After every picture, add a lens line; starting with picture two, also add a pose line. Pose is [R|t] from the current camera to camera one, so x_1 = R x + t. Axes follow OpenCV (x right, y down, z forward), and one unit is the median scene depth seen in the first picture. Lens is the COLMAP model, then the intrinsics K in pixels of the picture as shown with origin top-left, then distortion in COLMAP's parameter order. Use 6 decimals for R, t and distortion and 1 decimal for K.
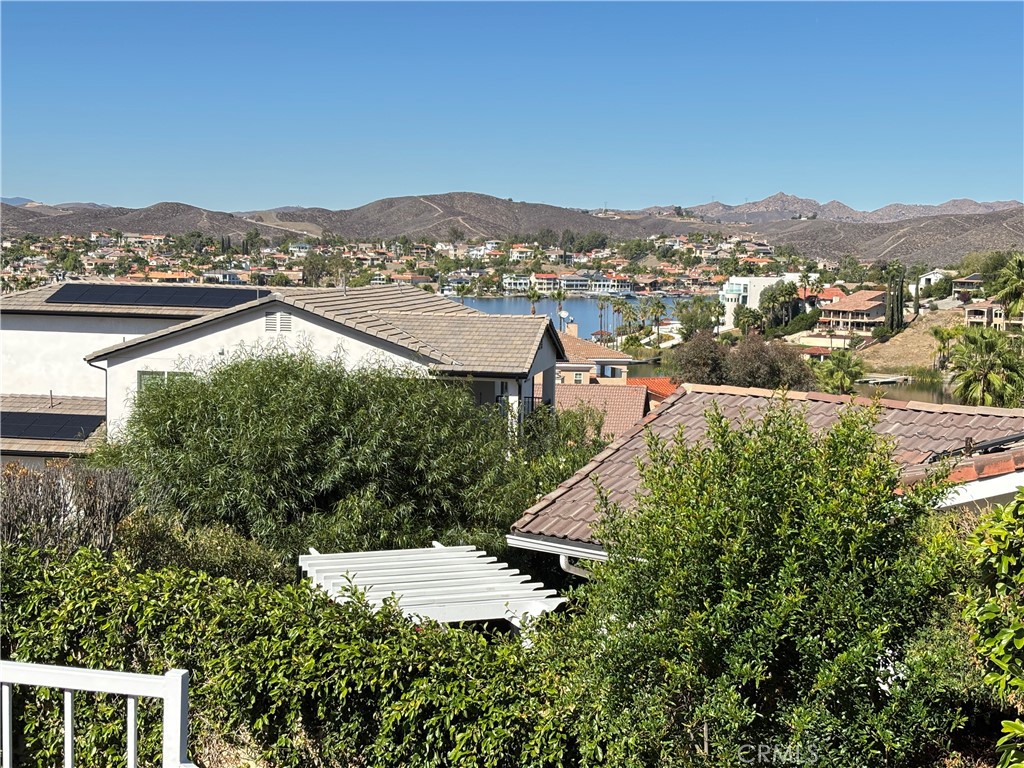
lens RADIAL K [[1531.8, 0, 498.7], [0, 1531.8, 408.1], [0, 0, 1]] dist [0.112467, 0.000000]
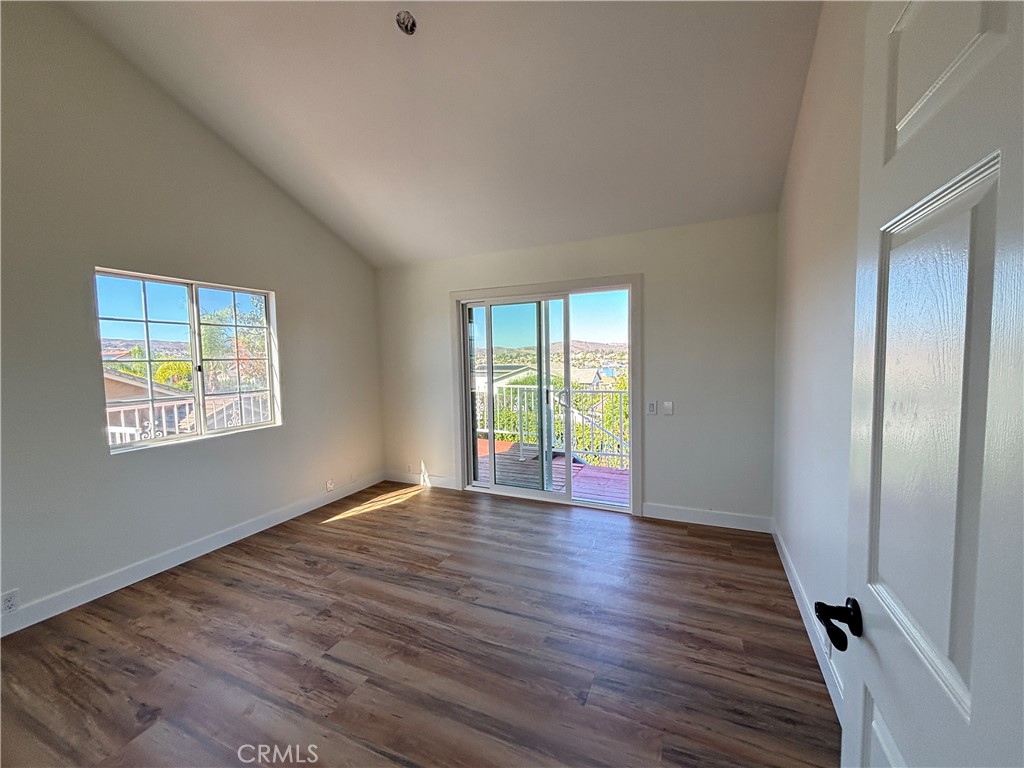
lens RADIAL K [[410.7, 0, 508.2], [0, 410.7, 385.1], [0, 0, 1]] dist [0.002937, -0.001319]
pose [[0.982967, -0.025218, -0.182045, -0.001111], [0.019086, 0.999192, -0.035357, 0.012562], [0.182790, 0.031280, 0.982654, -0.071945]]
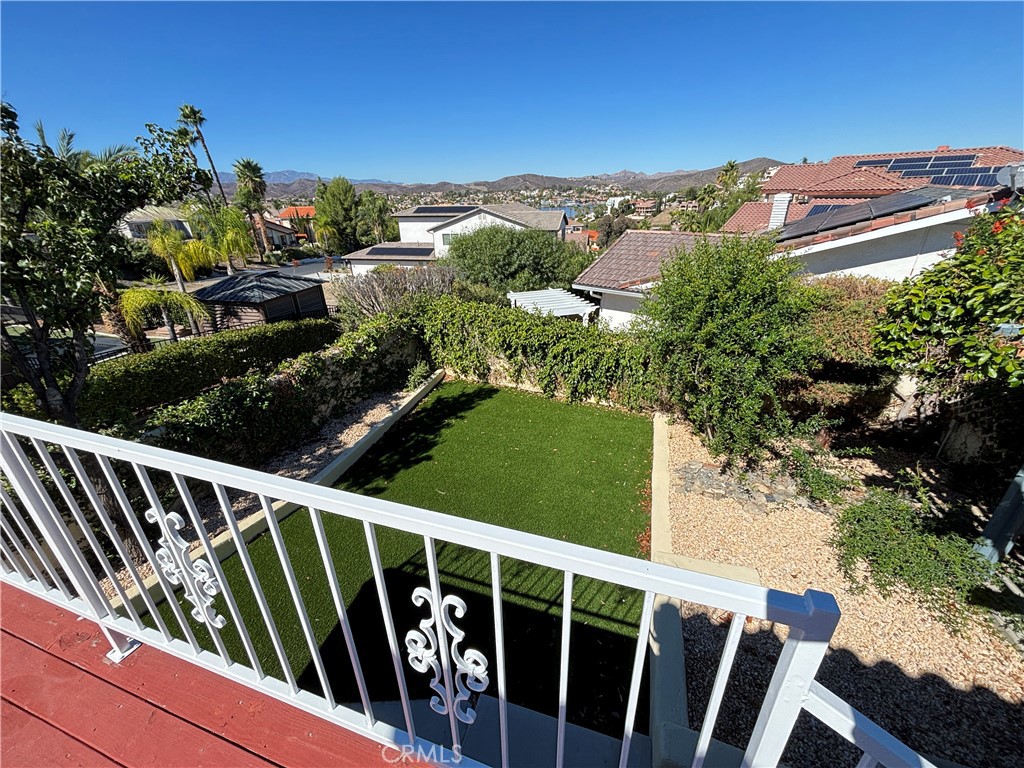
lens RADIAL K [[410.7, 0, 513.2], [0, 410.7, 383.4], [0, 0, 1]] dist [0.002937, -0.001319]
pose [[0.997589, -0.012688, -0.068228, -0.017390], [0.034168, 0.945526, 0.323749, -0.000200], [0.060404, -0.325300, 0.943680, 0.041979]]
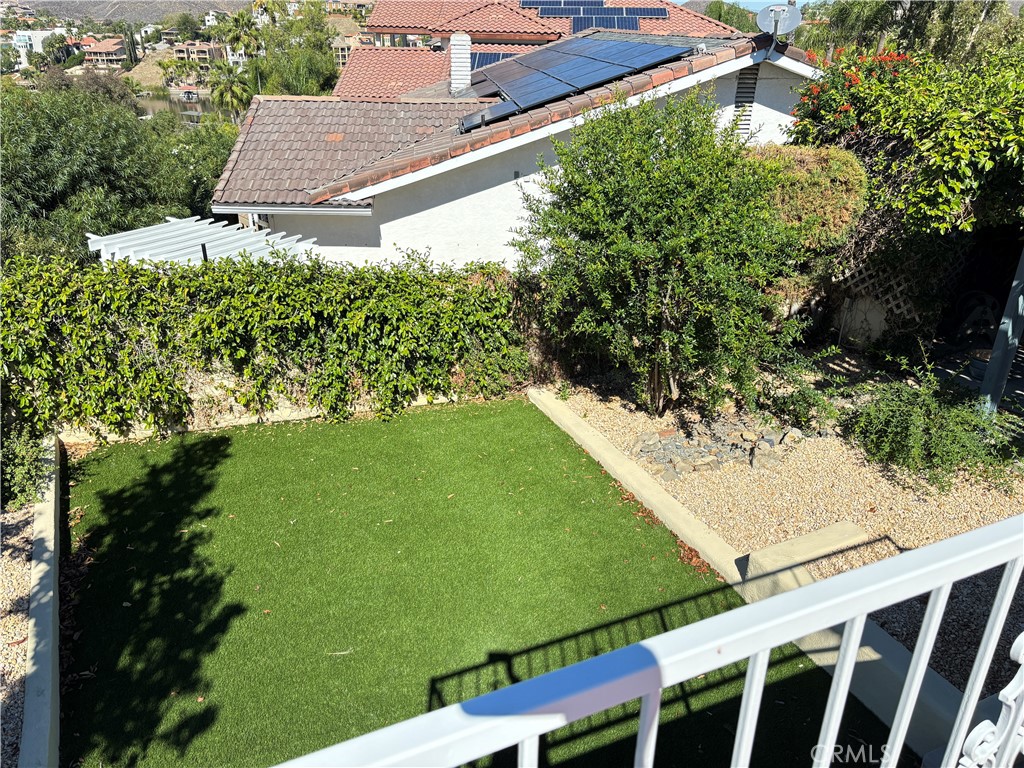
lens RADIAL K [[771.4, 0, 509.9], [0, 771.4, 390.2], [0, 0, 1]] dist [0.029470, -0.039368]
pose [[0.772162, -0.274083, 0.573276, -0.075068], [0.060547, 0.929822, 0.362995, -0.002444], [-0.632535, -0.245580, 0.734568, 0.058262]]
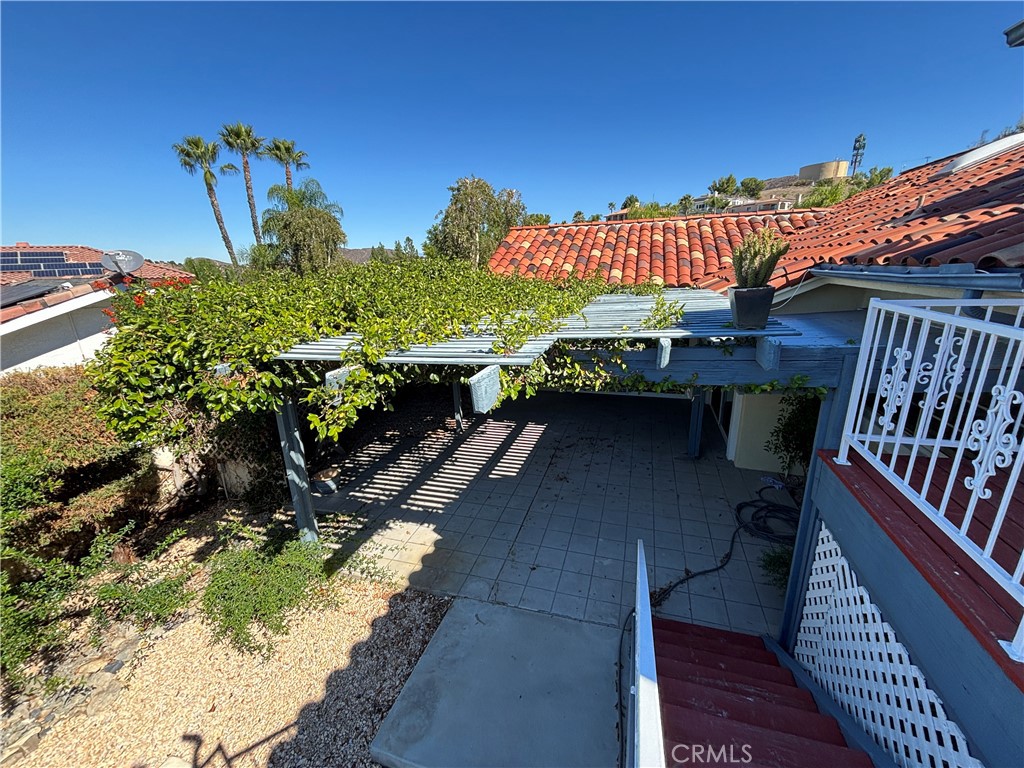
lens RADIAL K [[410.7, 0, 508.1], [0, 410.7, 383.2], [0, 0, 1]] dist [0.002937, -0.001319]
pose [[0.043611, -0.296974, 0.953889, -0.013111], [0.137380, 0.947510, 0.288707, 0.002516], [-0.989558, 0.118455, 0.082120, 0.051116]]
